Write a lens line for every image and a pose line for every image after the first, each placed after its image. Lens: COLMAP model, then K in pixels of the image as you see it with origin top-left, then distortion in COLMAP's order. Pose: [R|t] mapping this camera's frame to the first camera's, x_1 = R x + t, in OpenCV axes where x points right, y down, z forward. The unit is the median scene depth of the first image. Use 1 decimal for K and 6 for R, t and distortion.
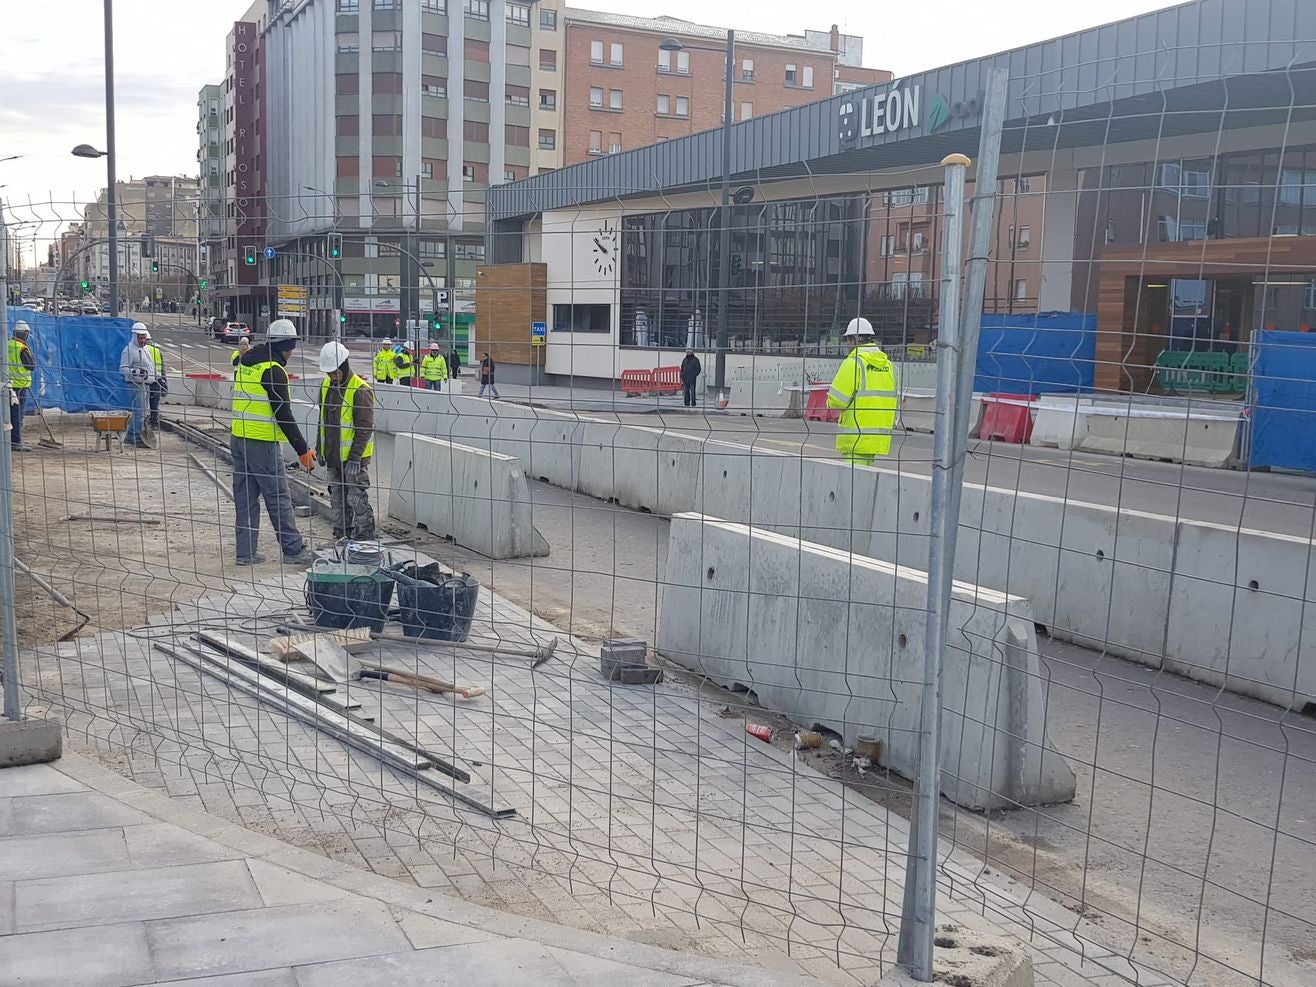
lens RADIAL K [[1588.5, 0, 638.8], [0, 1588.5, 485.1], [0, 0, 1]] dist [0.164641, -0.430483]
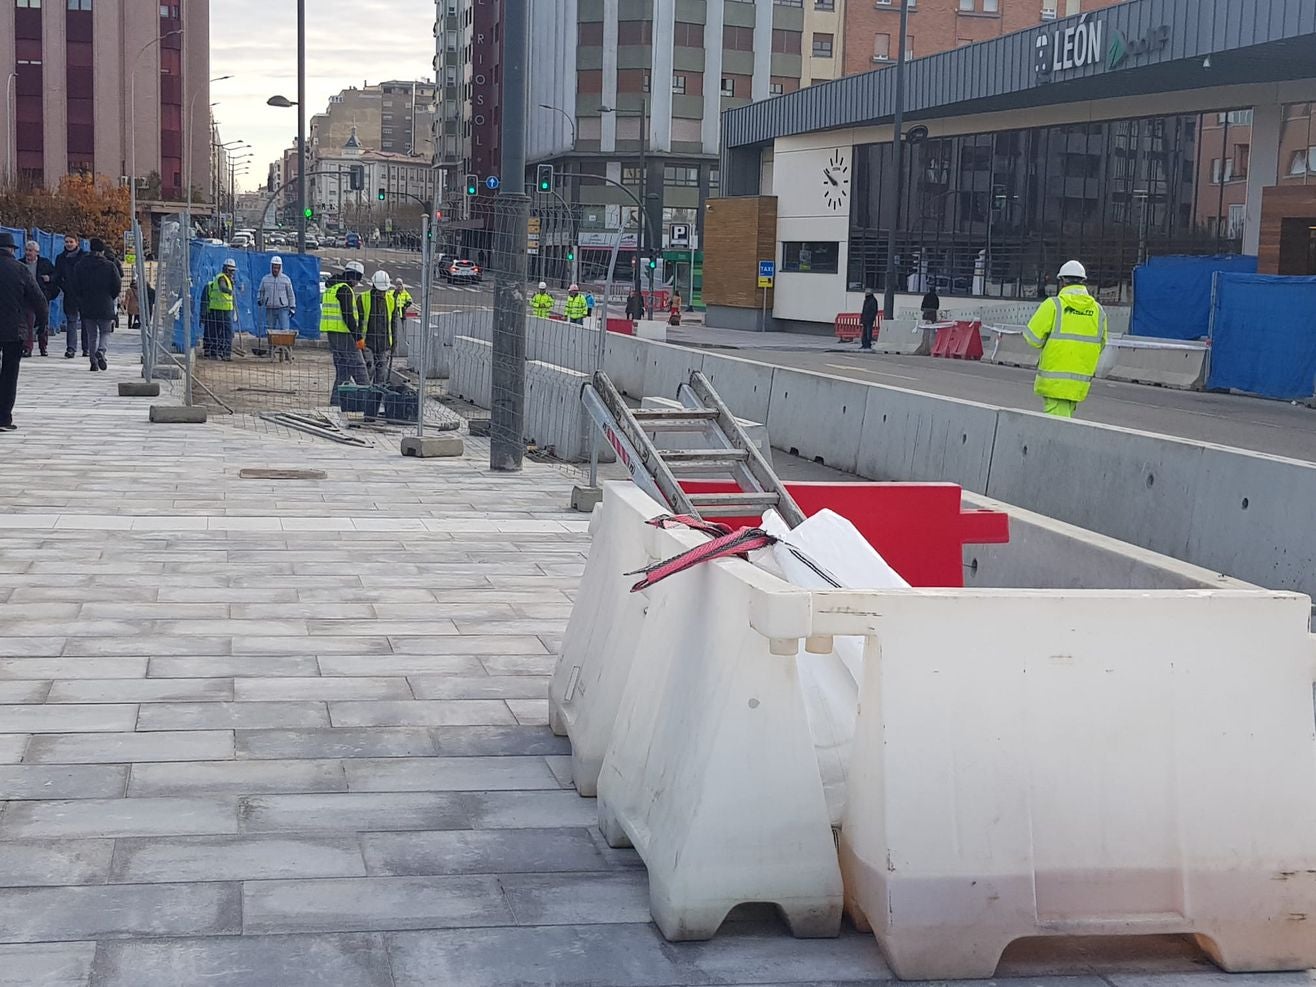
lens RADIAL K [[2111.2, 0, 659.6], [0, 2111.2, 490.4], [0, 0, 1]] dist [0.114186, -0.054102]
pose [[0.985813, 0.026683, -0.165715, 0.052833], [-0.025765, 0.999638, 0.007689, 0.013176], [0.165860, -0.003310, 0.986144, -0.127818]]
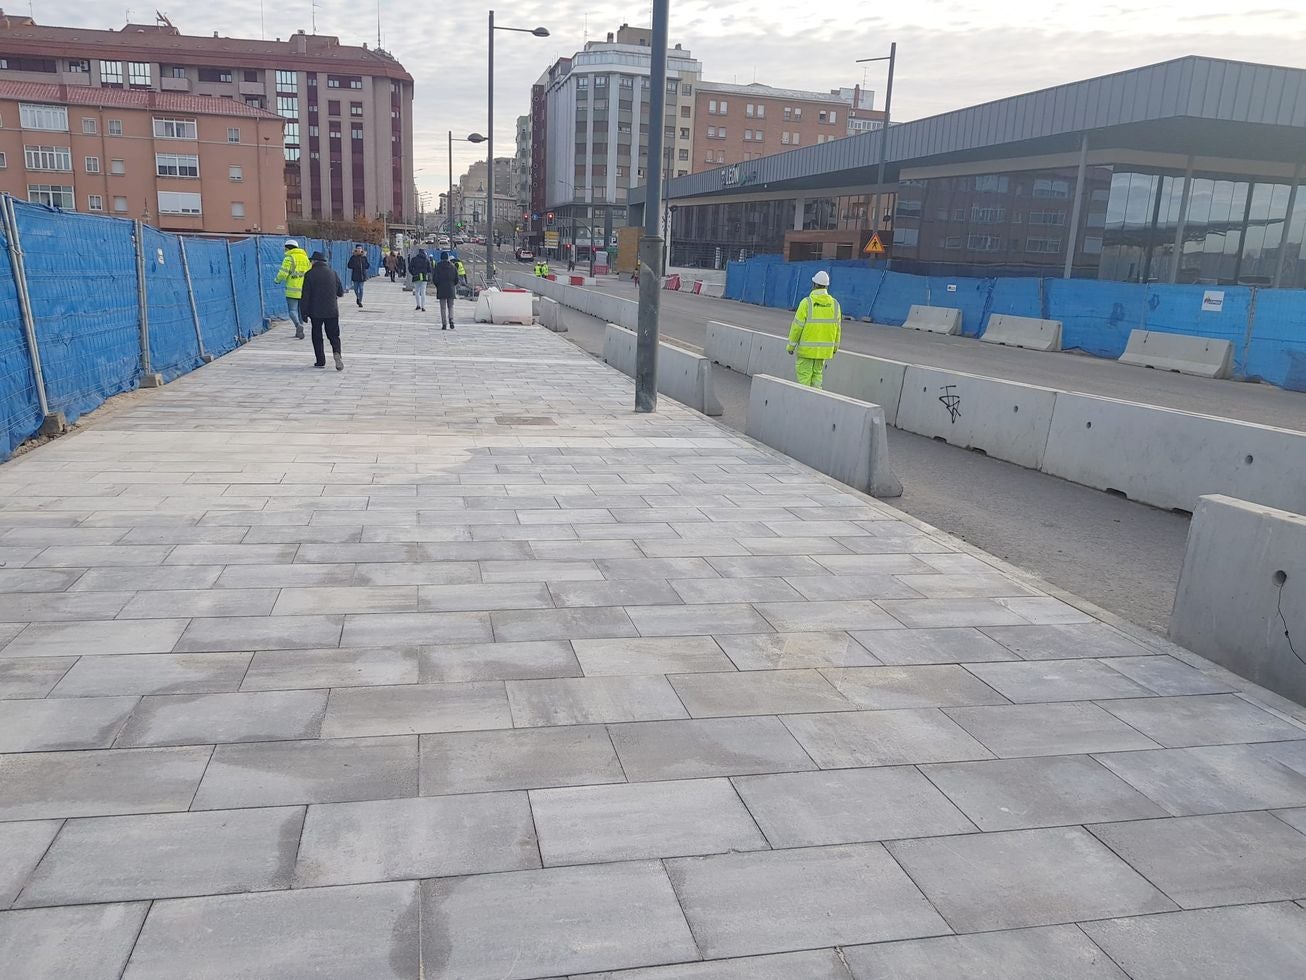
lens RADIAL K [[993.0, 0, 632.0], [0, 993.0, 502.1], [0, 0, 1]] dist [0.039901, -0.070489]
pose [[0.986220, 0.056111, -0.155636, 0.096090], [-0.033008, 0.988550, 0.147238, 0.022115], [0.162115, -0.140072, 0.976780, -0.246104]]
